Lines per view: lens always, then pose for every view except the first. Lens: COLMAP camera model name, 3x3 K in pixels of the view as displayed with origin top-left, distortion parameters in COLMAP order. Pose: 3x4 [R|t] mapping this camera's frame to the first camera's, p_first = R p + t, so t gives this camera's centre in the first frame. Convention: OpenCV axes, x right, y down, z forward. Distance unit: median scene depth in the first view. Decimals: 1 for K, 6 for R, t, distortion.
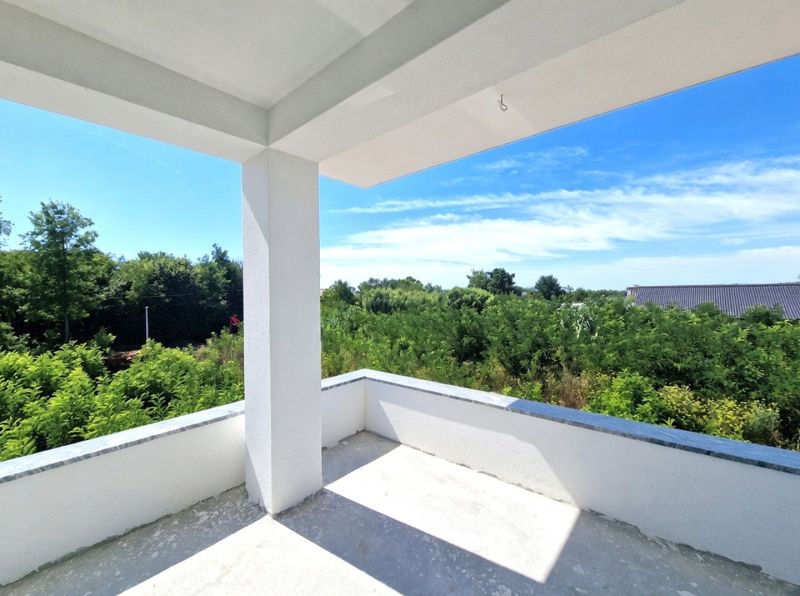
lens RADIAL K [[328.4, 0, 397.7], [0, 328.4, 303.5], [0, 0, 1]] dist [-0.000914, -0.000750]
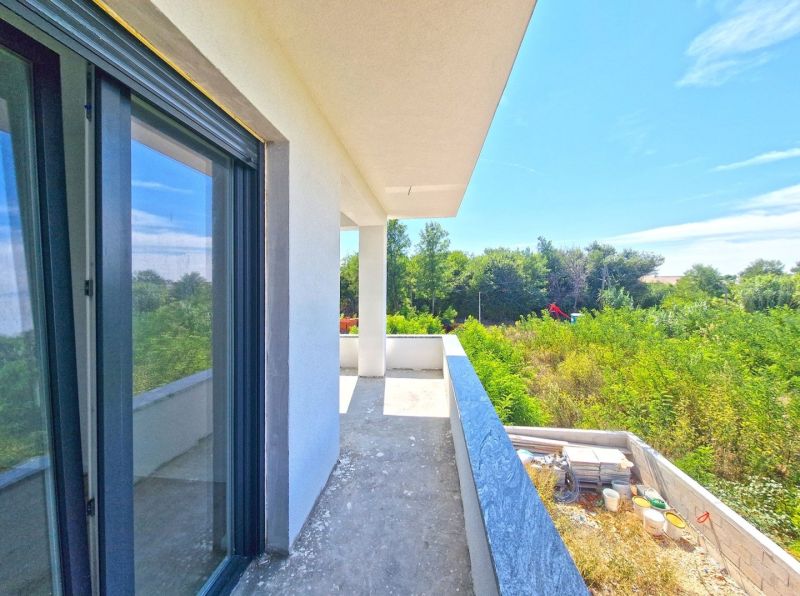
lens RADIAL K [[328.4, 0, 396.4], [0, 328.4, 295.8], [0, 0, 1]] dist [-0.000914, -0.000750]
pose [[0.566077, 0.039517, -0.823405, 0.126779], [-0.028119, 0.999195, 0.028622, -0.002450], [0.823873, 0.006951, 0.566732, -0.012565]]
